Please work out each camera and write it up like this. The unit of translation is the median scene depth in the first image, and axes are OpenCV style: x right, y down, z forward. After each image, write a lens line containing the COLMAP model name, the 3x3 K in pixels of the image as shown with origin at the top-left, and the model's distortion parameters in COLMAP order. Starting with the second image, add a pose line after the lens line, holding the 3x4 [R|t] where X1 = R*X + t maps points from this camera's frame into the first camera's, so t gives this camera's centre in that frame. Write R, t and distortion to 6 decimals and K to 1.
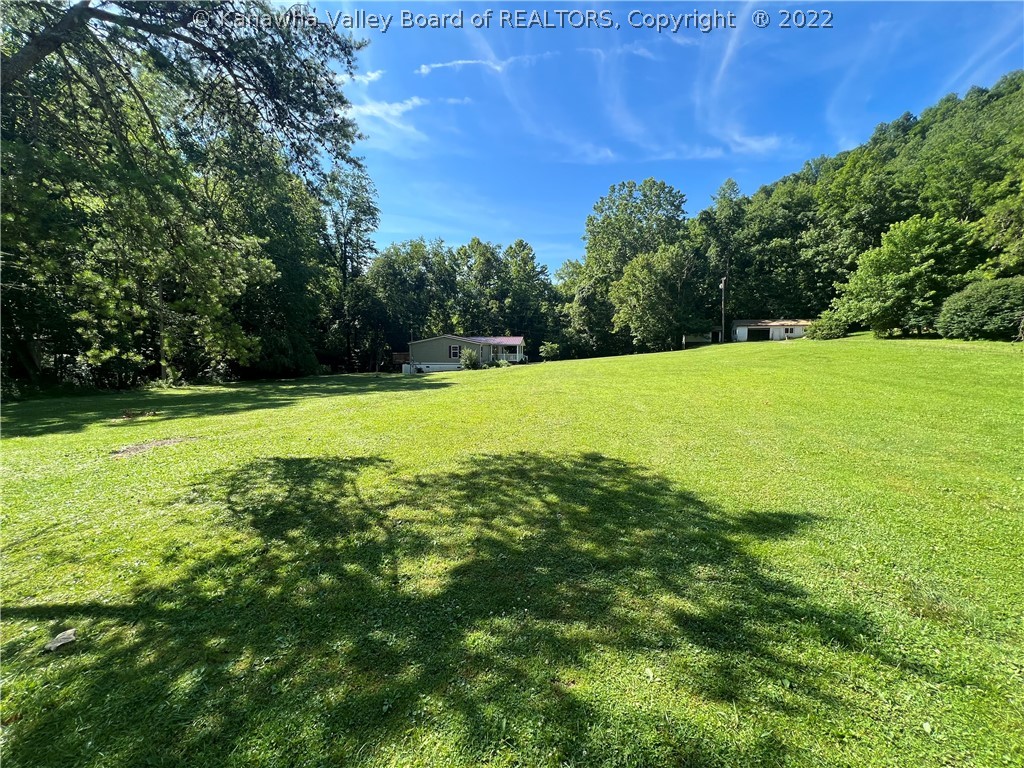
lens RADIAL K [[409.6, 0, 512.1], [0, 409.6, 384.8], [0, 0, 1]] dist [-0.000134, 0.000074]
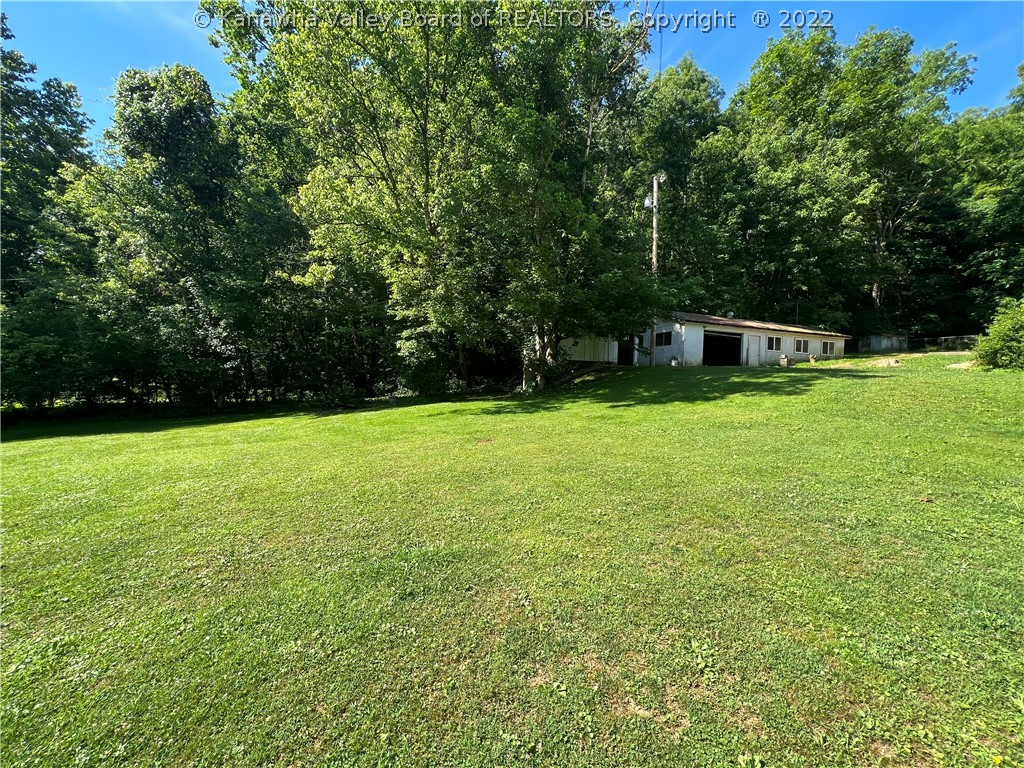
lens RADIAL K [[409.6, 0, 512.6], [0, 409.6, 384.1], [0, 0, 1]] dist [-0.000134, 0.000074]
pose [[0.764753, 0.025517, 0.643818, 0.198316], [0.014634, 0.998270, -0.056947, -0.070278], [-0.644157, 0.052972, 0.763057, 0.788514]]
